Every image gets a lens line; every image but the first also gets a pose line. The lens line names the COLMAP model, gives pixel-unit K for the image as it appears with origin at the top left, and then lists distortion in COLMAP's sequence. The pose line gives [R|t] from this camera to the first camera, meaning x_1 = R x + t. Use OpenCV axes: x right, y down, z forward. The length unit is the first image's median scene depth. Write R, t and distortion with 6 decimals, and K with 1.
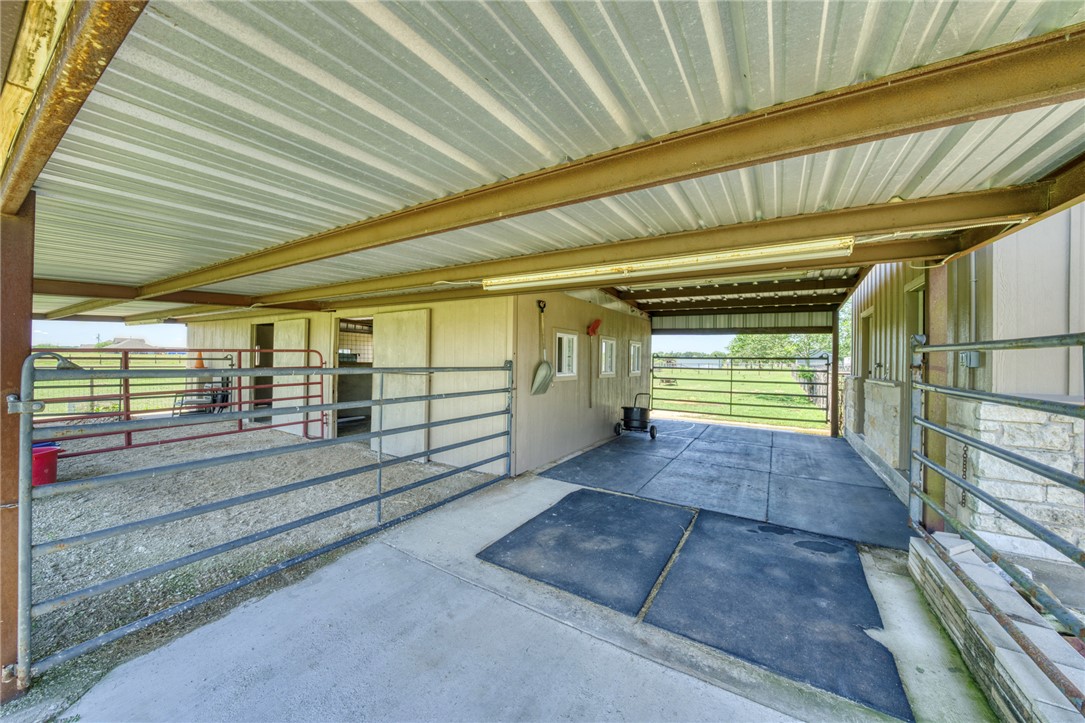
lens RADIAL K [[388.3, 0, 524.6], [0, 388.3, 358.5], [0, 0, 1]] dist [0.000197, -0.000103]
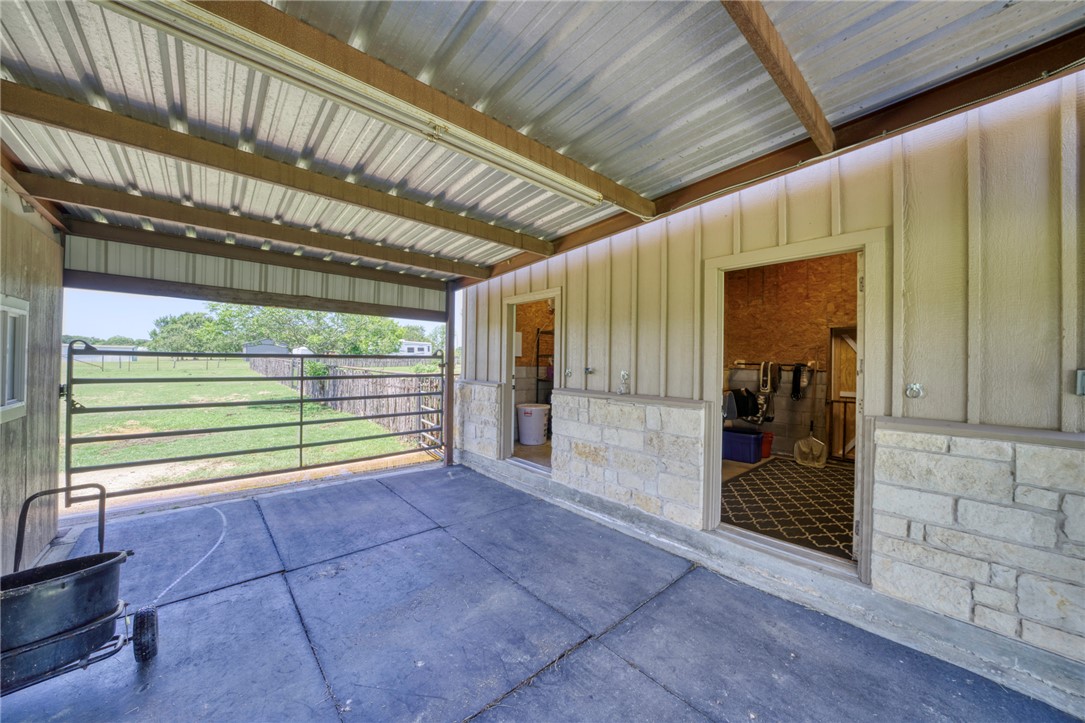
lens RADIAL K [[388.3, 0, 524.6], [0, 388.3, 358.5], [0, 0, 1]] dist [0.000197, -0.000103]
pose [[0.281473, -0.008076, 0.959535, 0.139152], [-0.012014, 0.999857, 0.011940, -0.007184], [-0.959494, -0.014889, 0.281335, 0.631204]]
